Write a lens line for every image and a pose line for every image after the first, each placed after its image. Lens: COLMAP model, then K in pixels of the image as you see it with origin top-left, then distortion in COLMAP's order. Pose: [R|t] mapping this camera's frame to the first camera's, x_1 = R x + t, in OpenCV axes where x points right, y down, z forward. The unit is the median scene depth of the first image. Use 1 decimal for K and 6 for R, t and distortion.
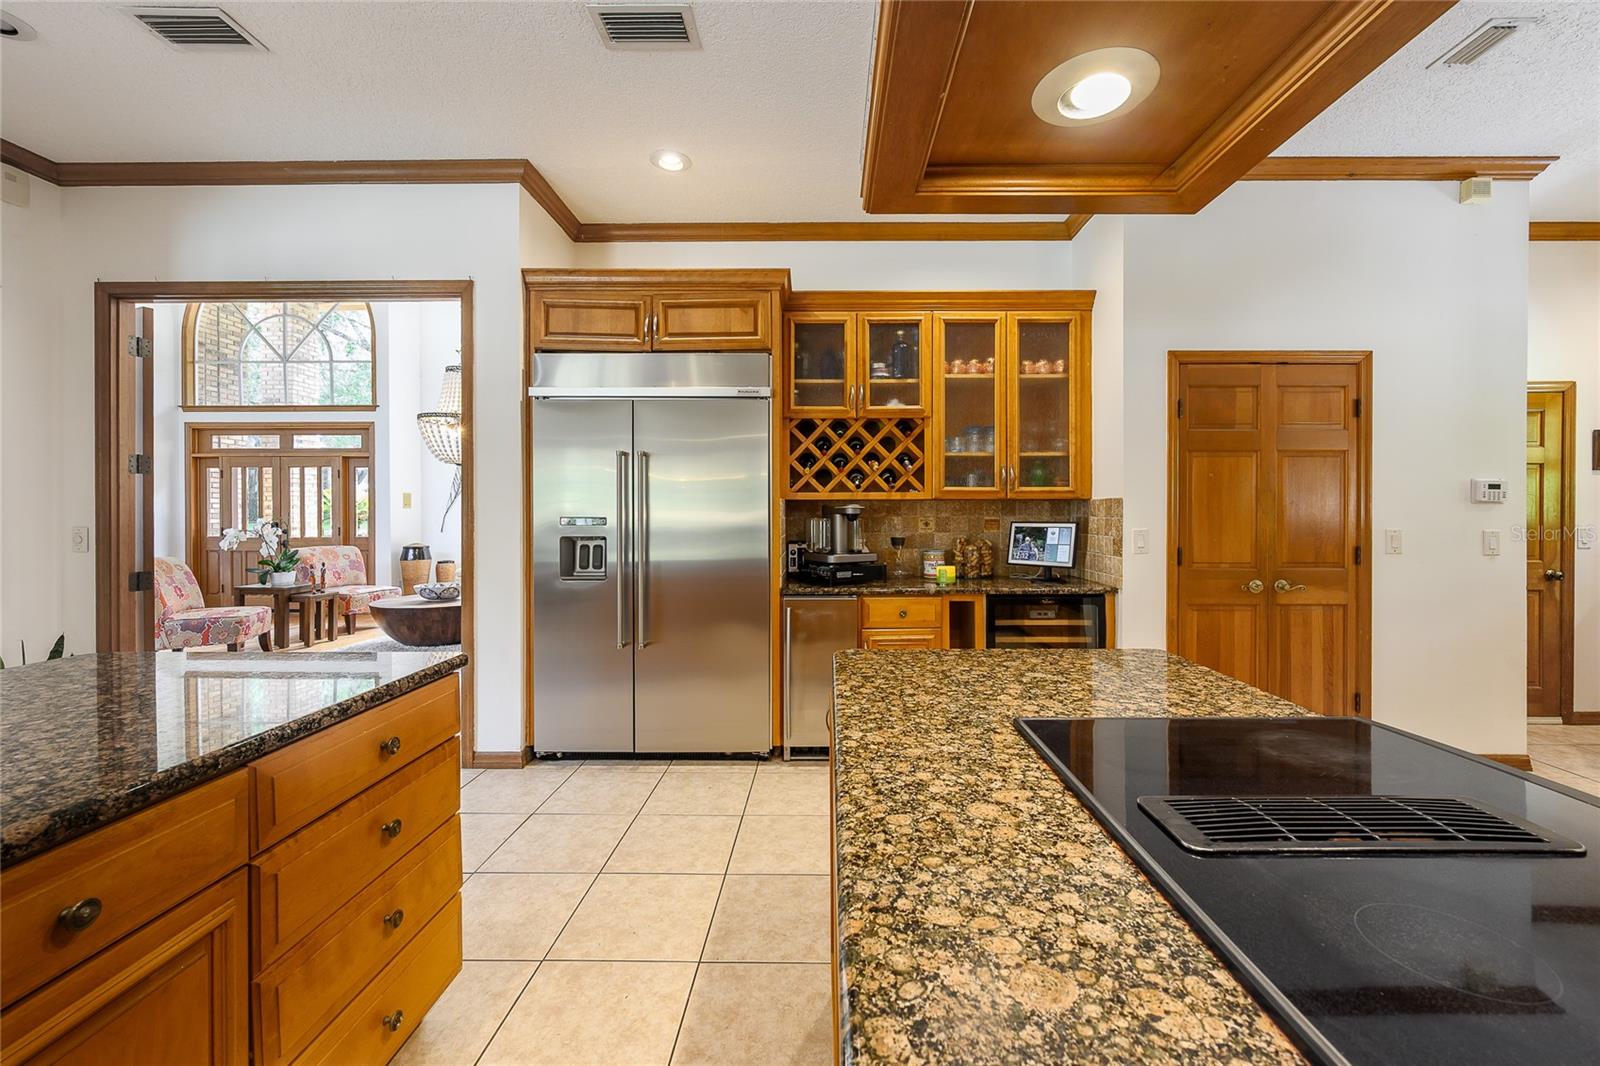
lens RADIAL K [[652.0, 0, 825.8], [0, 652.0, 513.3], [0, 0, 1]] dist [0.000080, -0.000040]
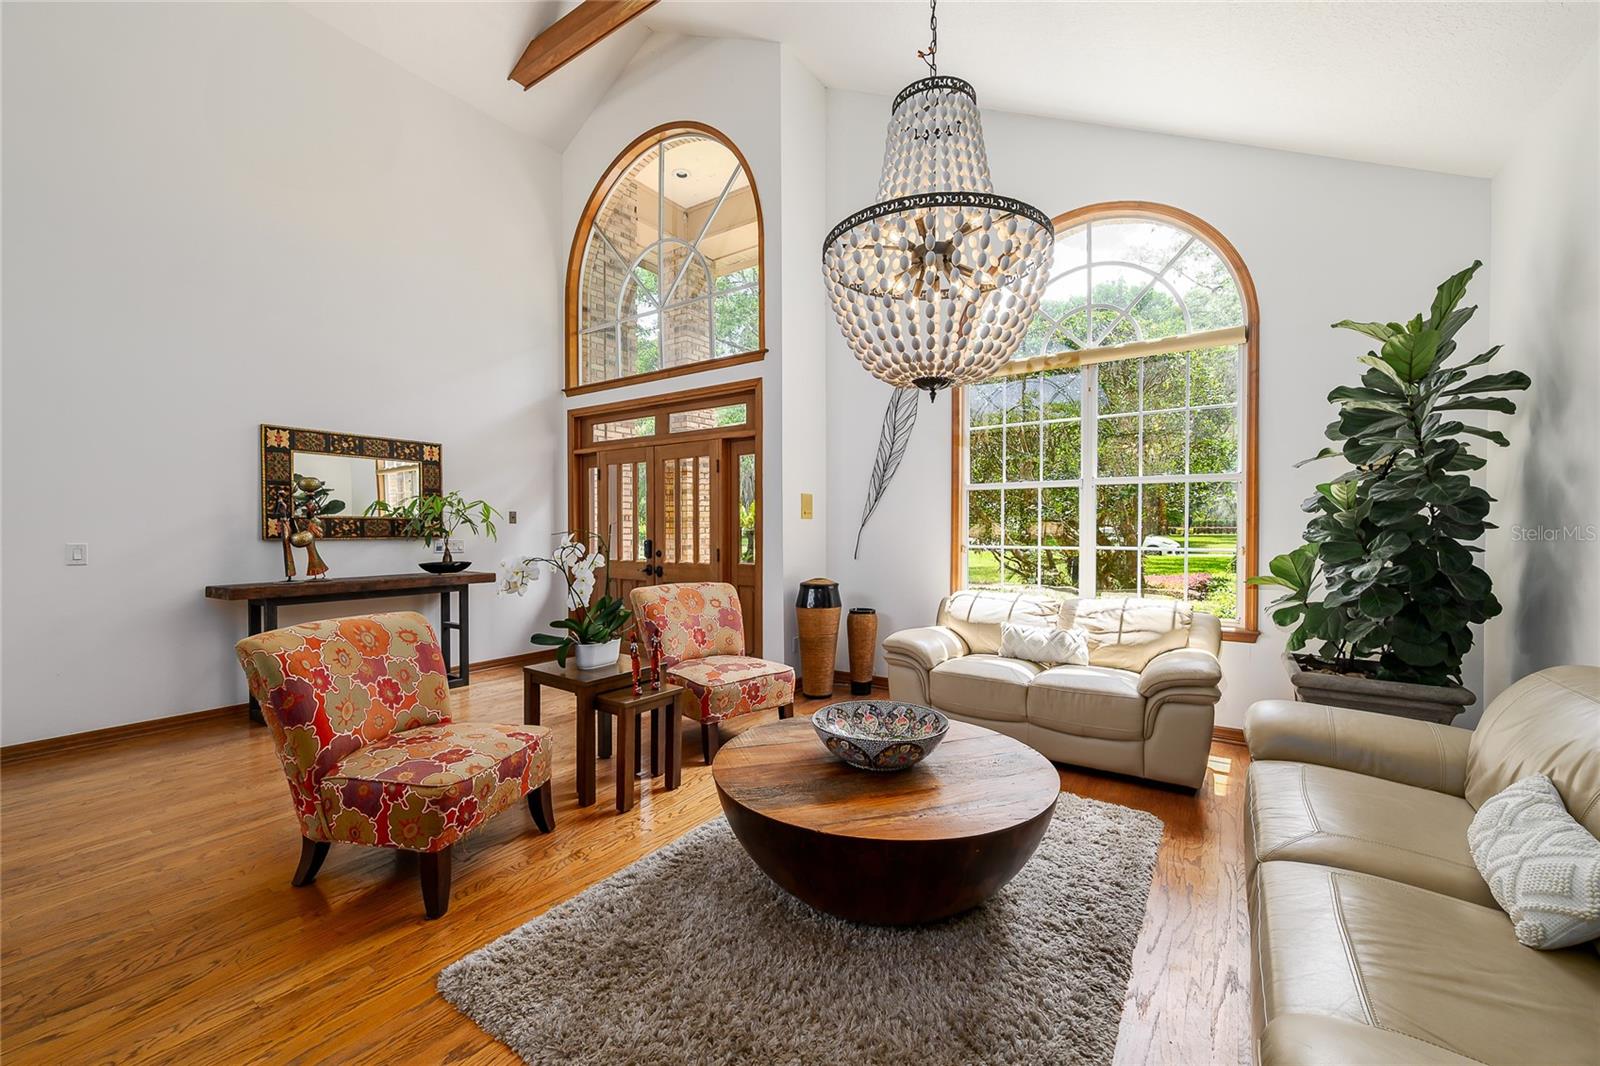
lens RADIAL K [[632.8, 0, 802.4], [0, 632.8, 523.8], [0, 0, 1]] dist [0.001555, 0.000099]
pose [[0.831597, -0.002052, -0.555376, -0.761176], [-0.002060, 0.999975, -0.006779, 0.001654], [0.555376, 0.006782, 0.831572, 1.214995]]
